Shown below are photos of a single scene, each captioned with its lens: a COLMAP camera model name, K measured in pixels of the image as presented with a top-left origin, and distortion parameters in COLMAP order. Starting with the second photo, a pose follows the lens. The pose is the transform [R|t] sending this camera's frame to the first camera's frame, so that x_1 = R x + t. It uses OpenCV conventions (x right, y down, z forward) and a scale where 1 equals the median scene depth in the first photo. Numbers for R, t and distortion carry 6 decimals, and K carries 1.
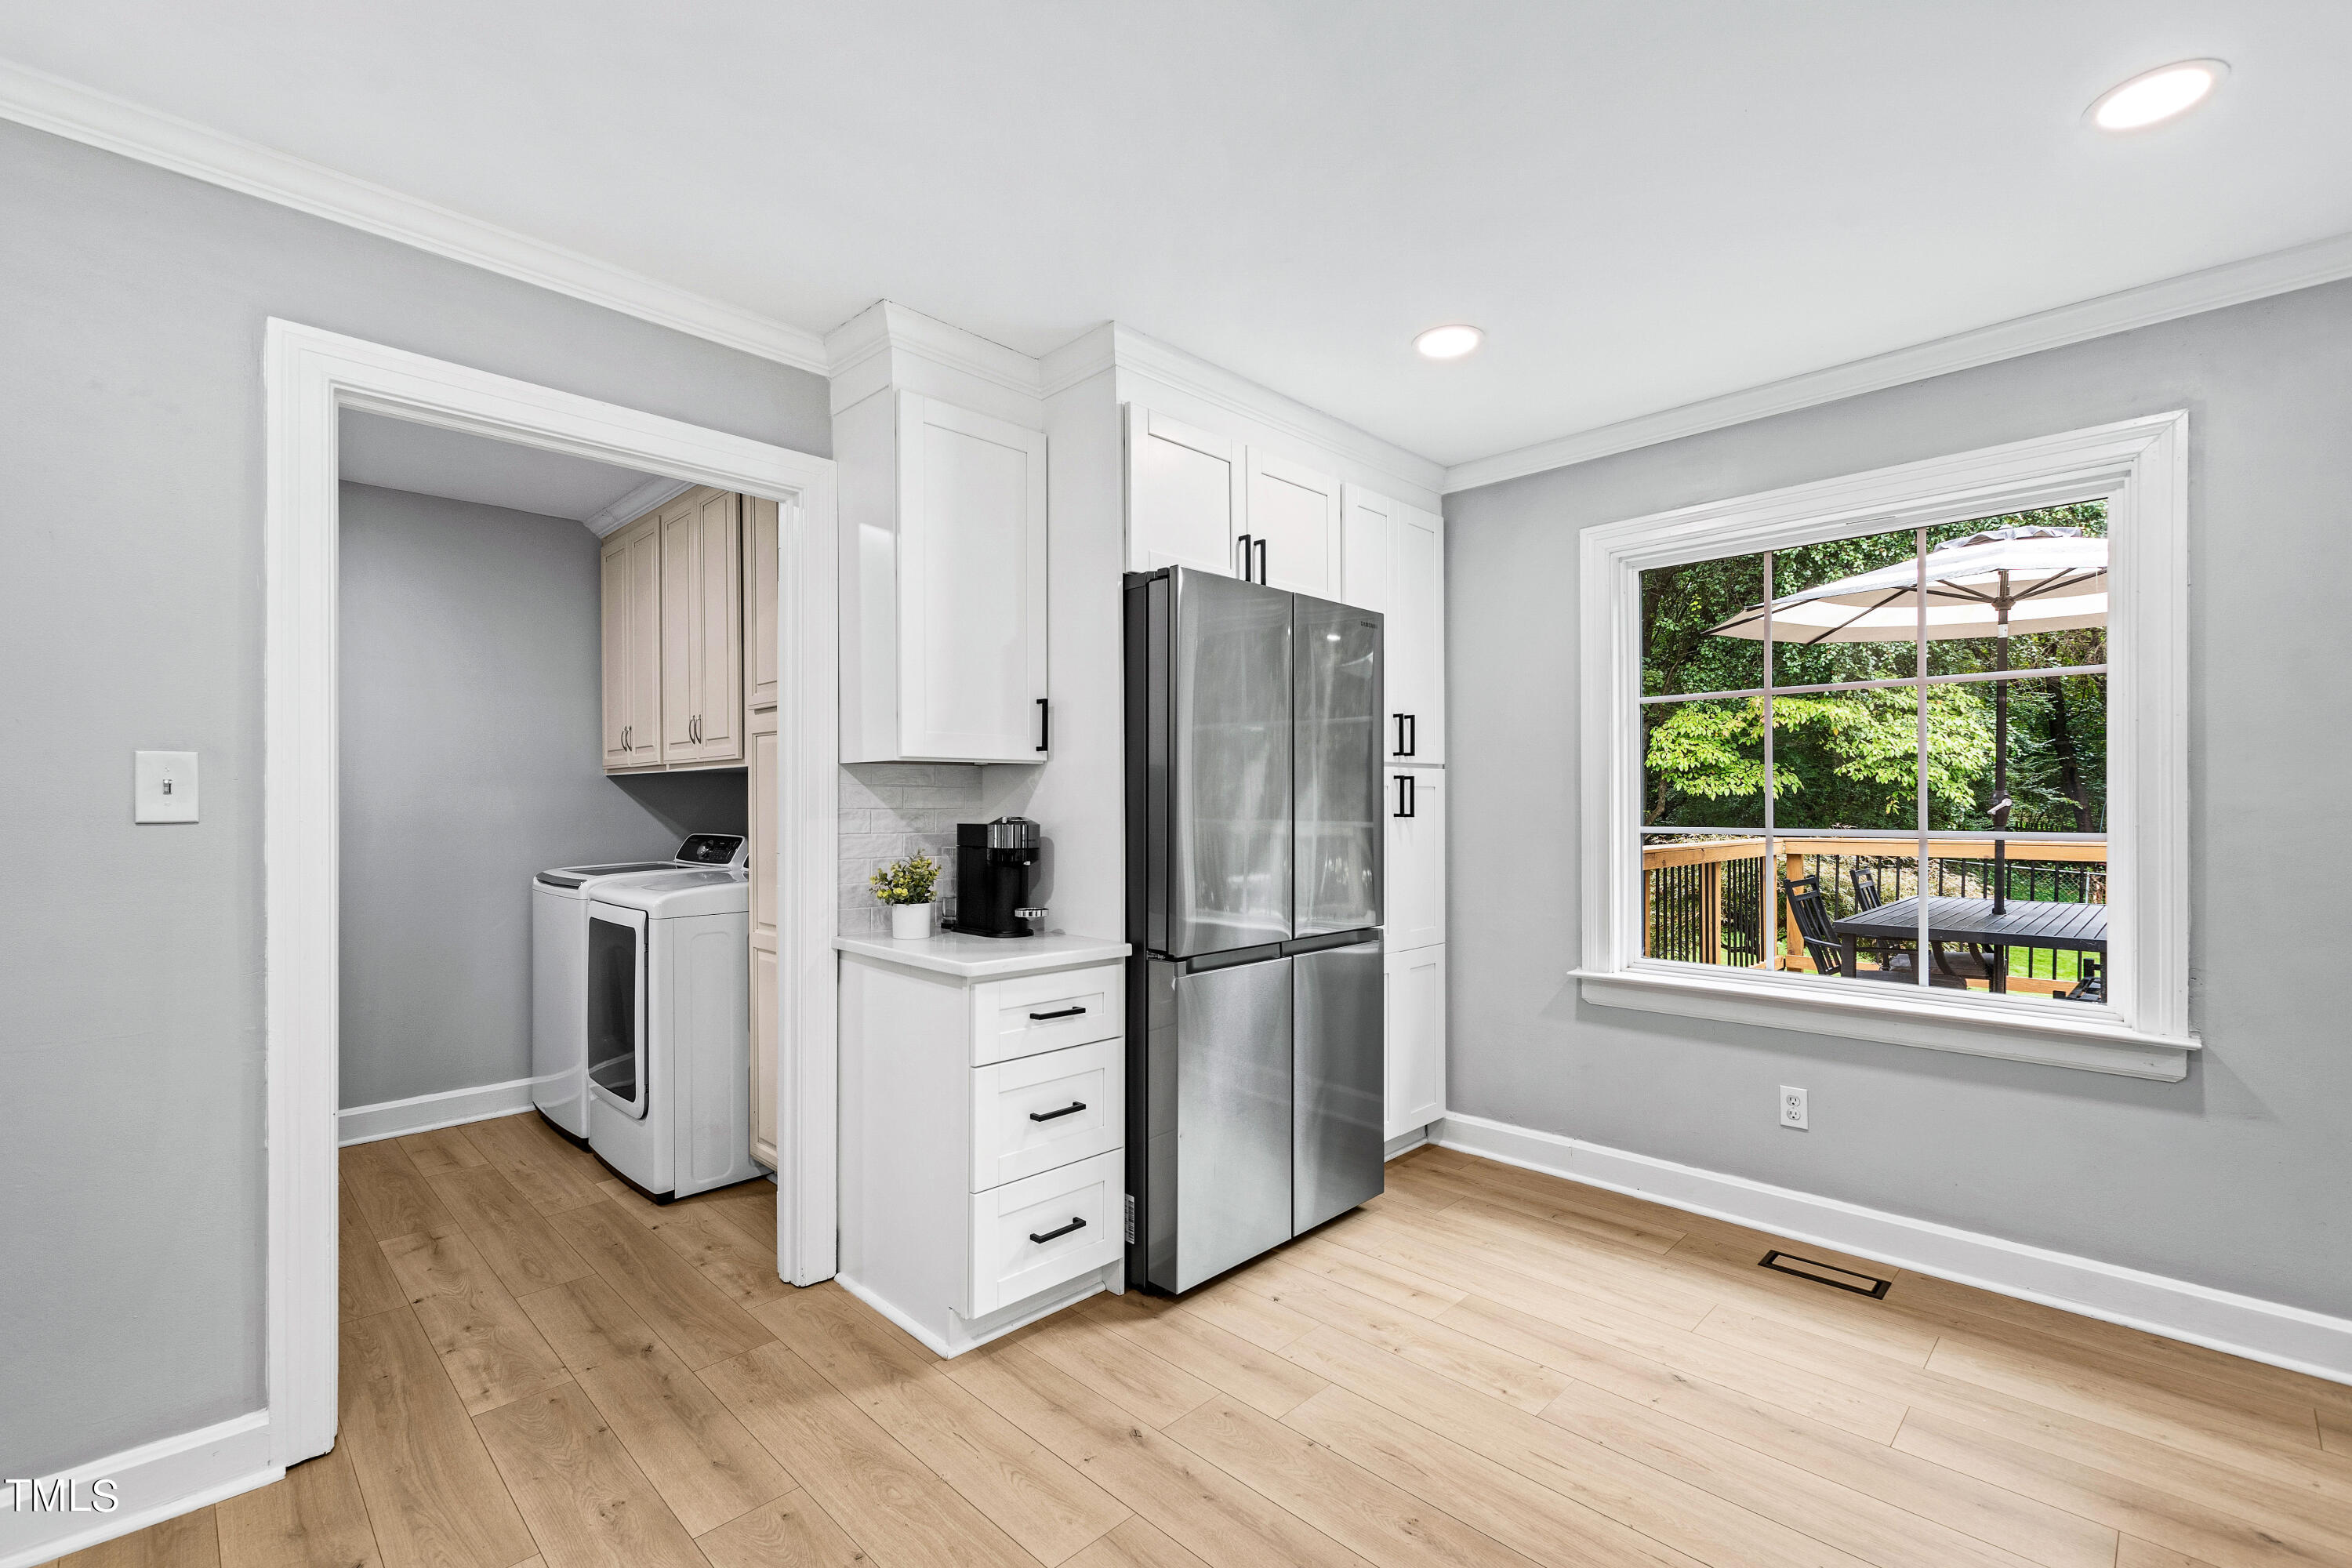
lens RADIAL K [[1013.1, 0, 1164.6], [0, 1013.1, 802.5], [0, 0, 1]] dist [0.022304, -0.009499]
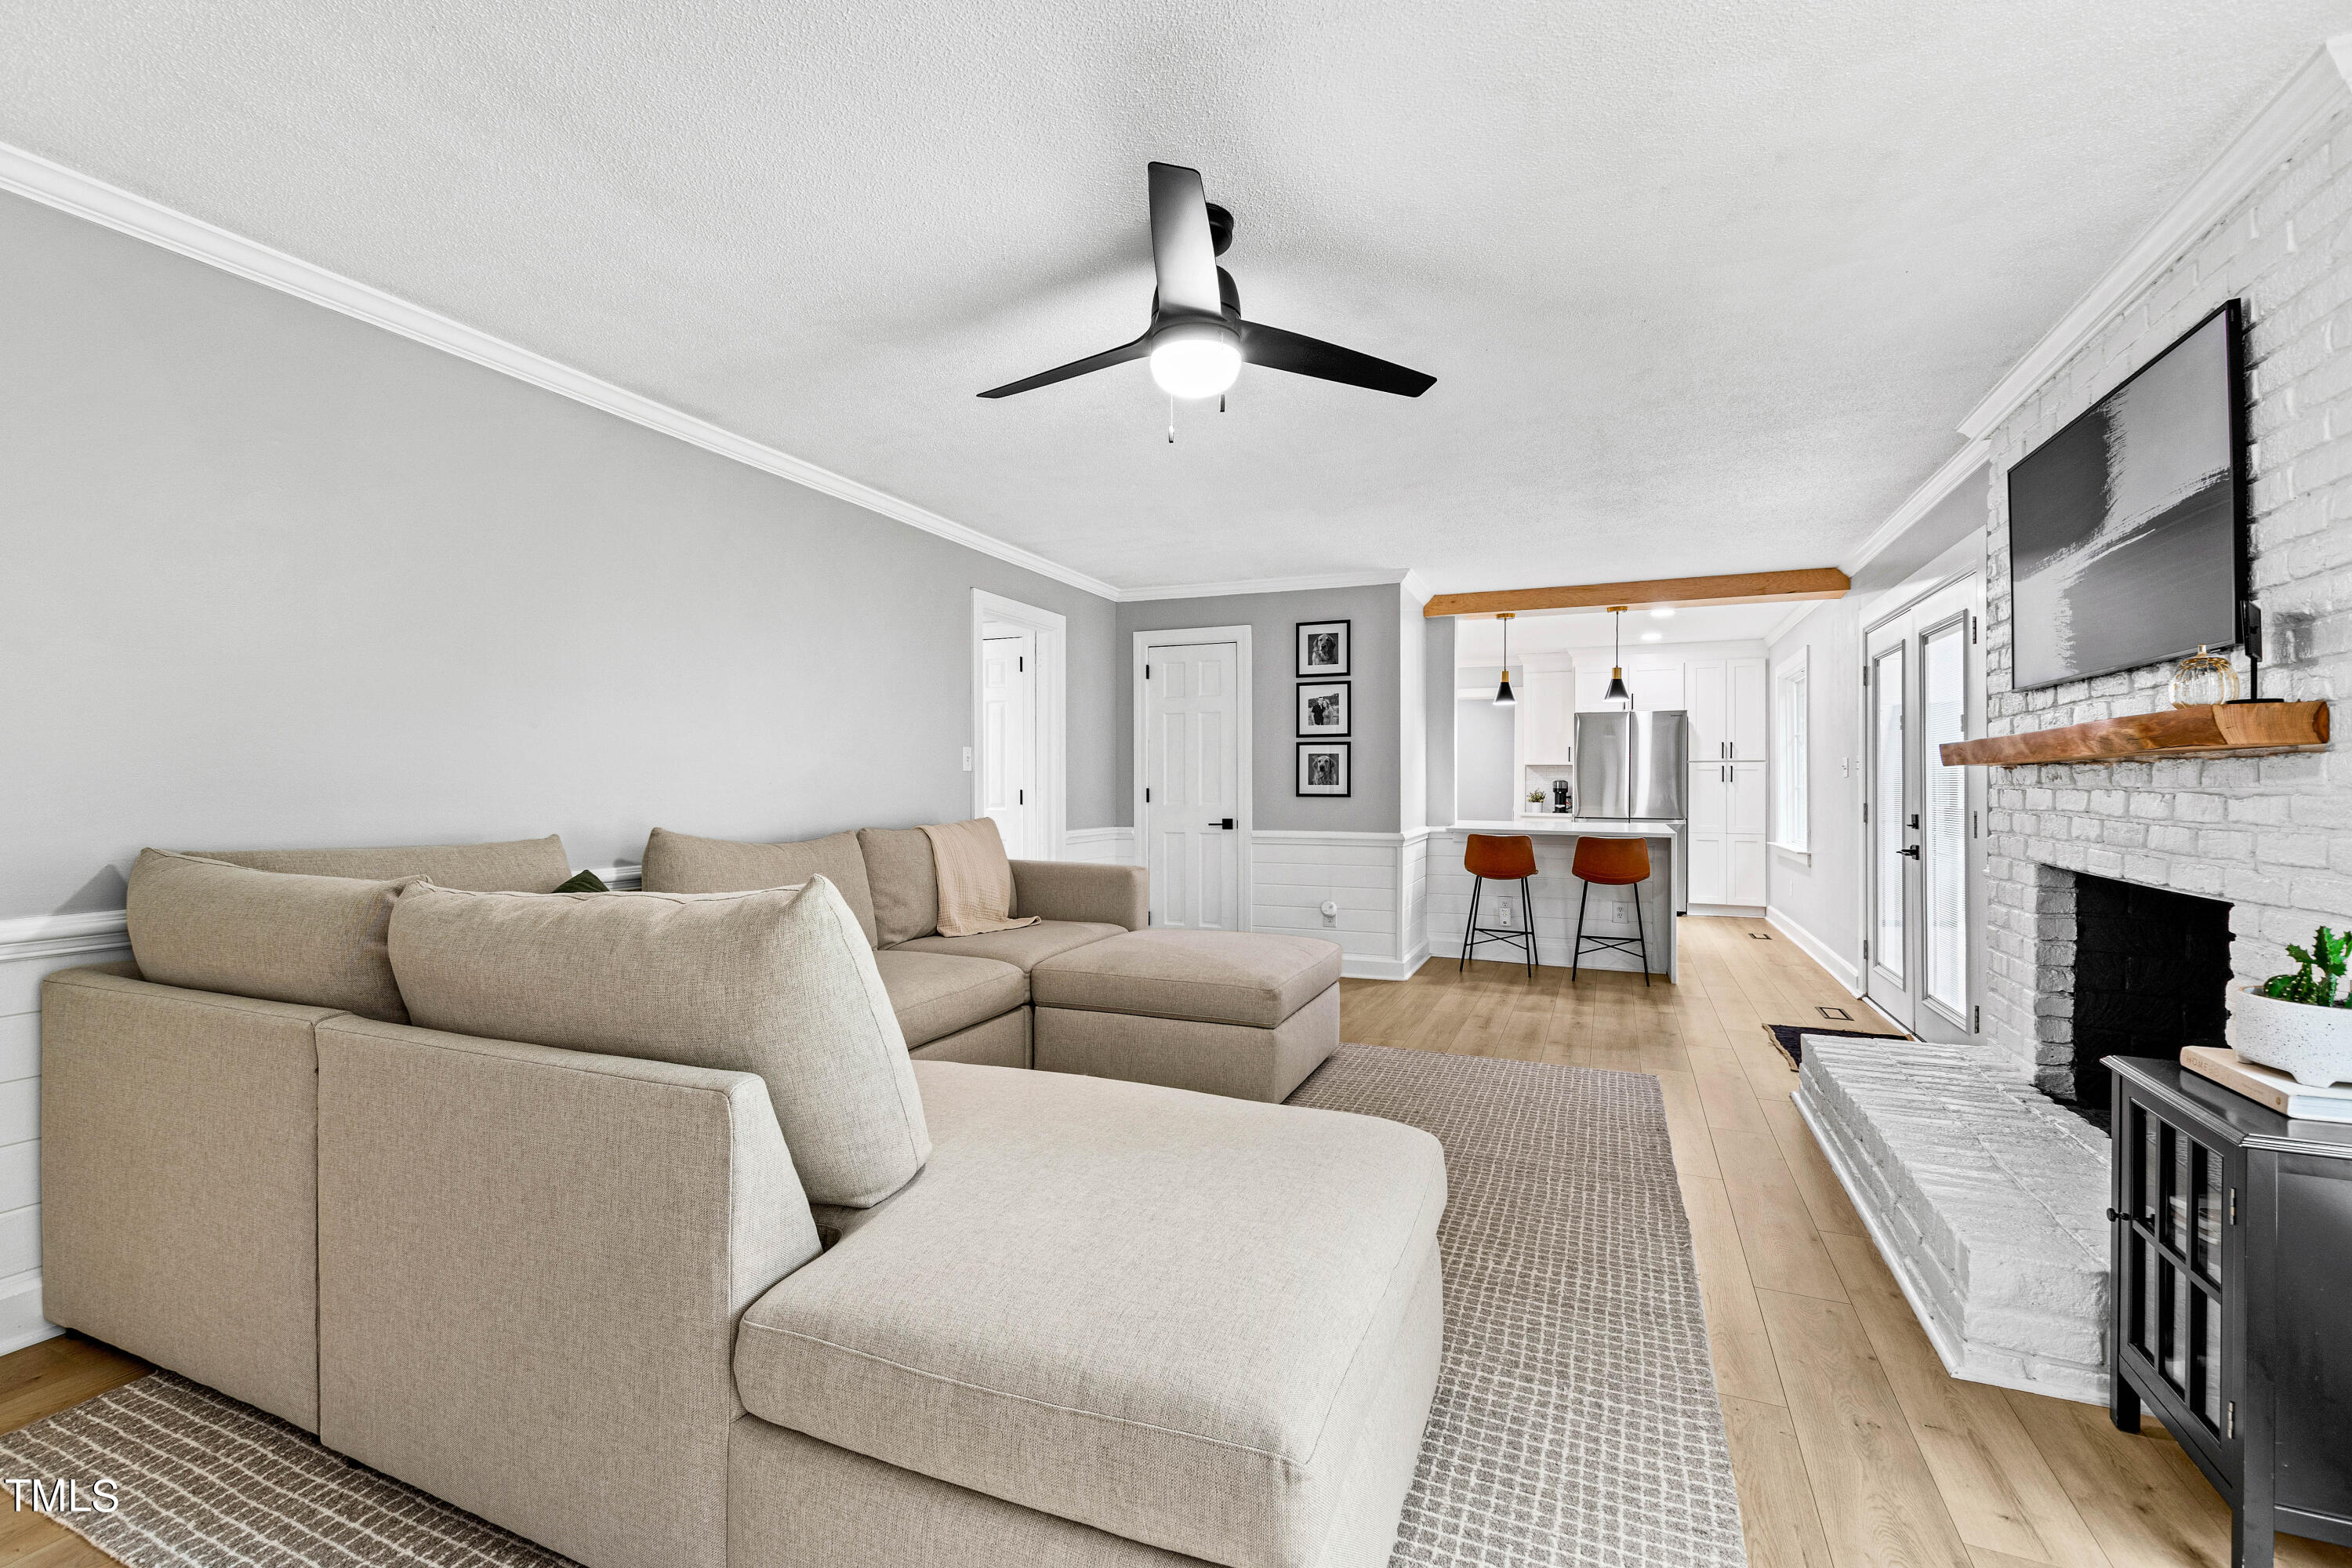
lens RADIAL K [[988.0, 0, 1183.5], [0, 988.0, 780.2], [0, 0, 1]] dist [0.001071, 0.000008]
pose [[0.375269, 0.000892, -0.926916, 2.863029], [-0.003080, 0.999995, -0.000285, 0.021666], [0.926911, 0.002962, 0.375270, -1.723890]]
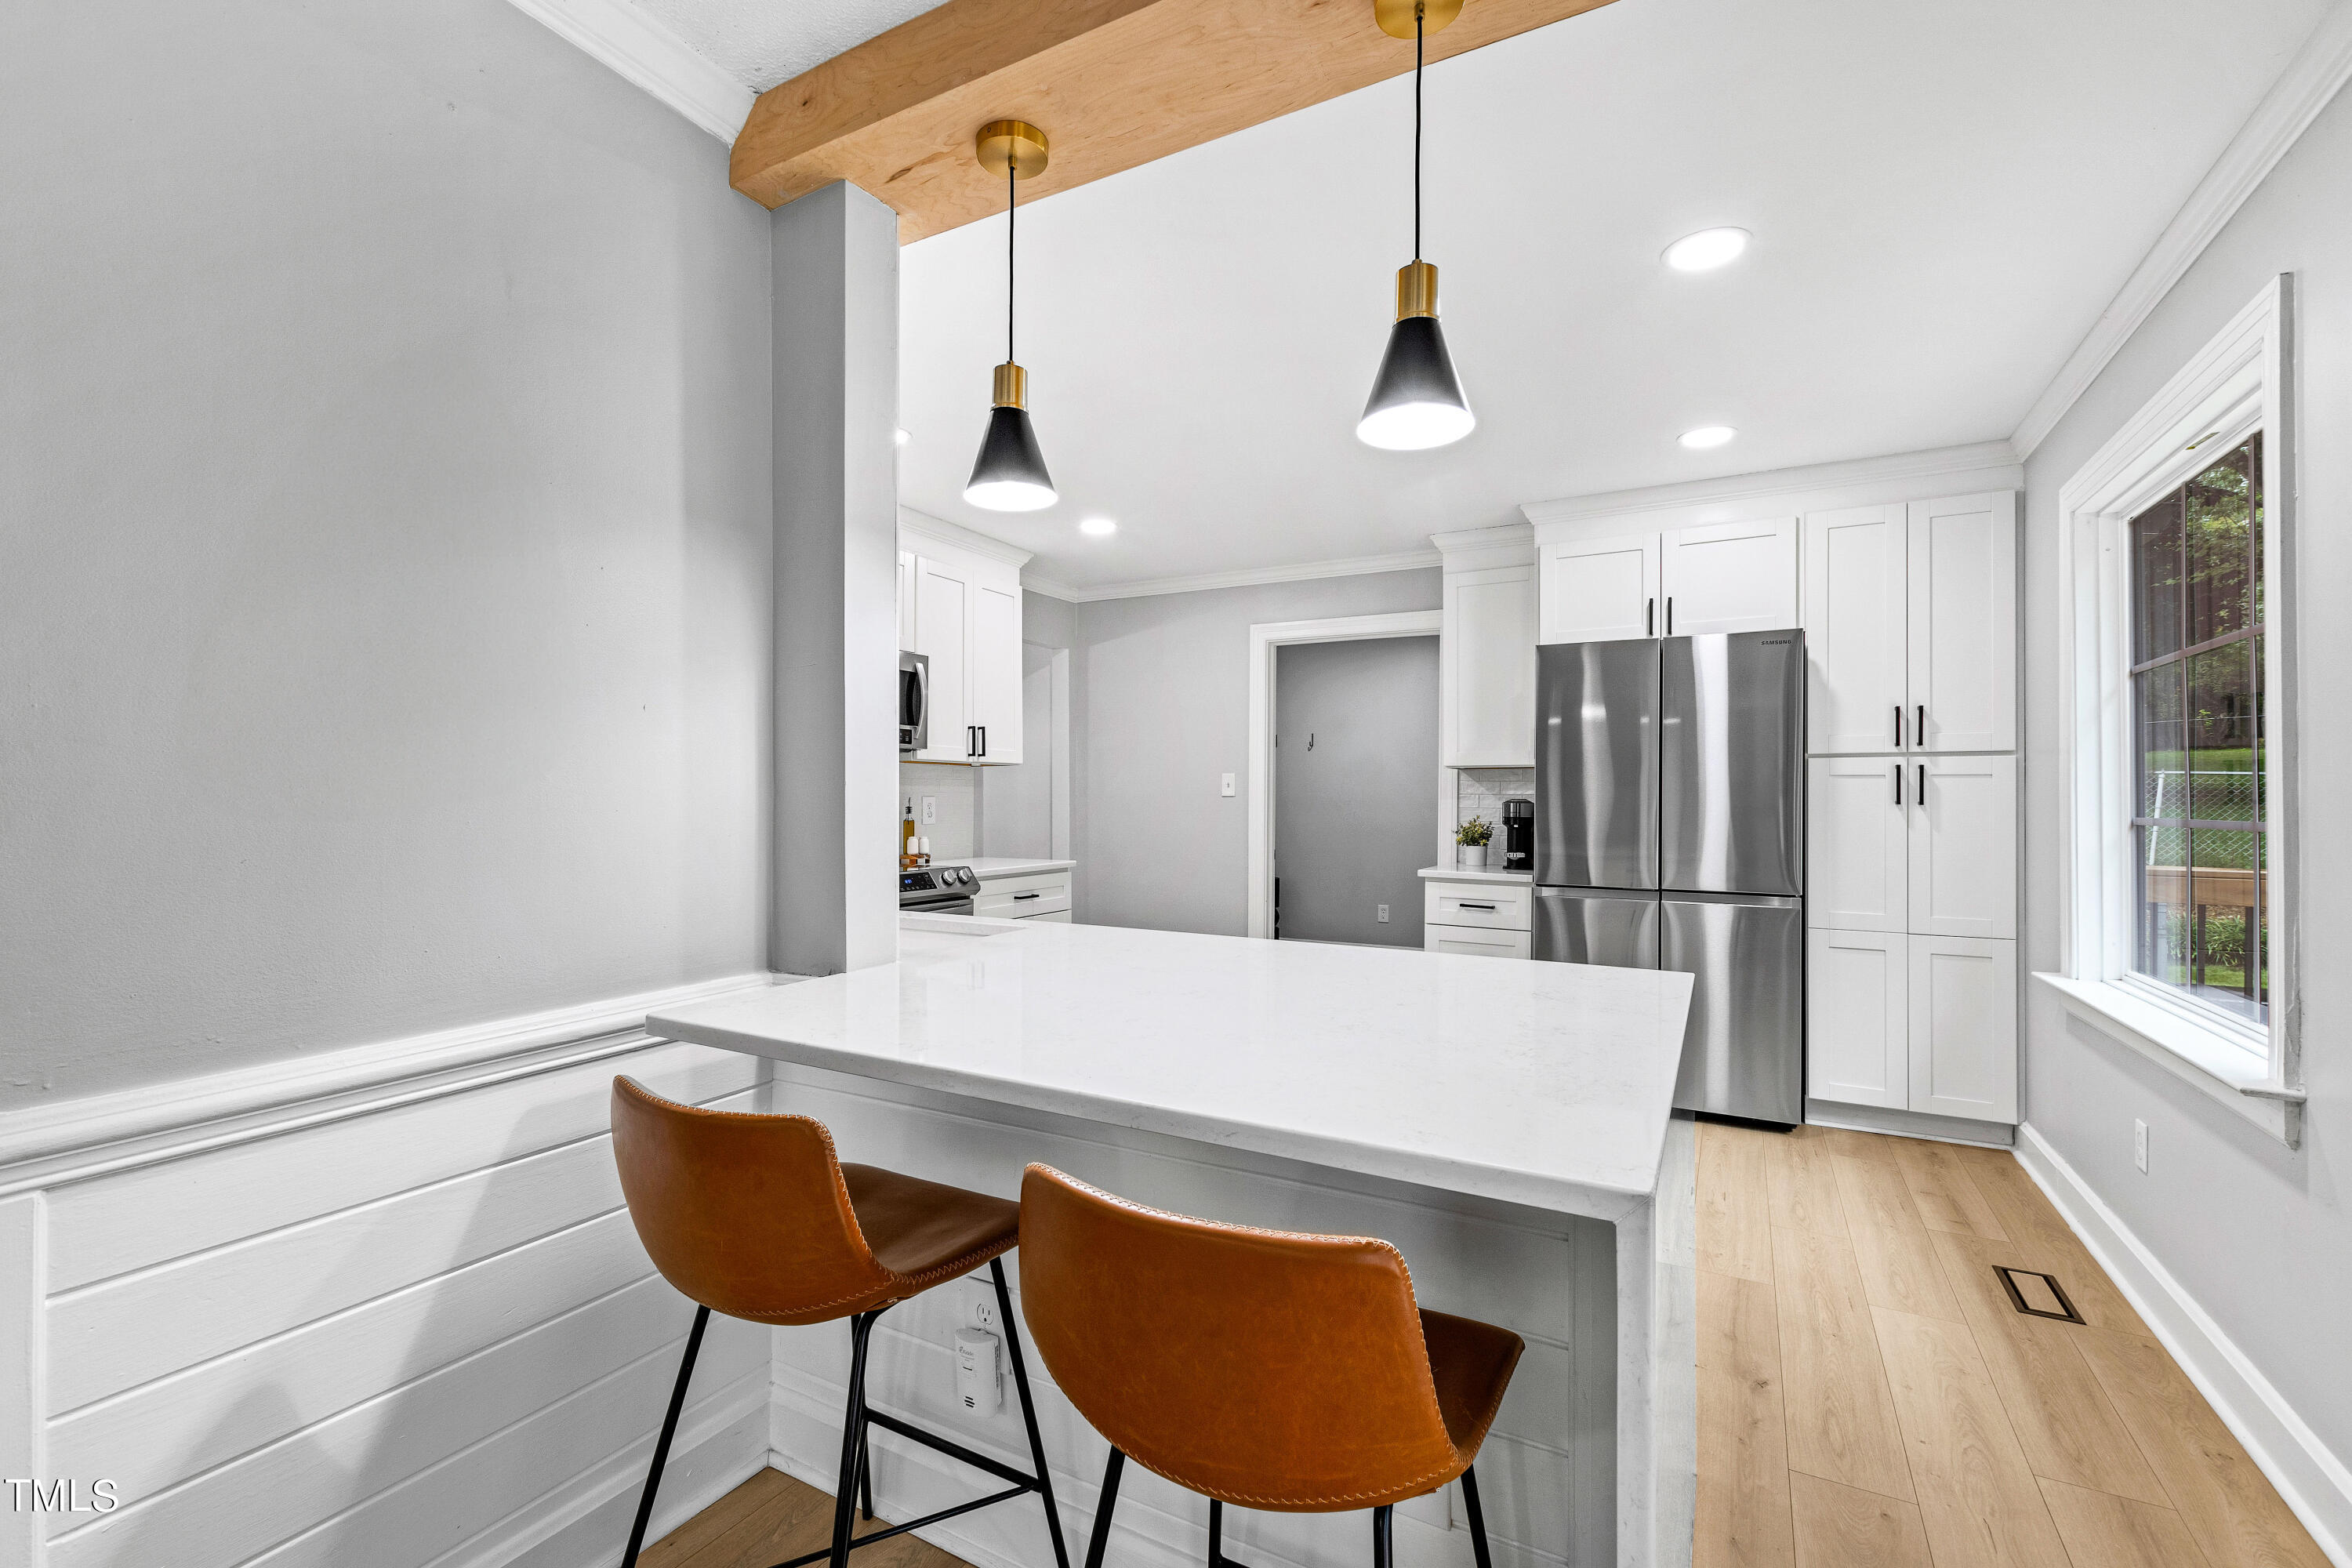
lens RADIAL K [[1006.7, 0, 1182.6], [0, 1006.7, 795.2], [0, 0, 1]] dist [-0.001489, -0.000228]
pose [[0.283597, 0.001950, -0.958941, 1.406659], [-0.005136, 0.999987, 0.000514, 0.011097], [0.958930, 0.004780, 0.283604, -0.008120]]
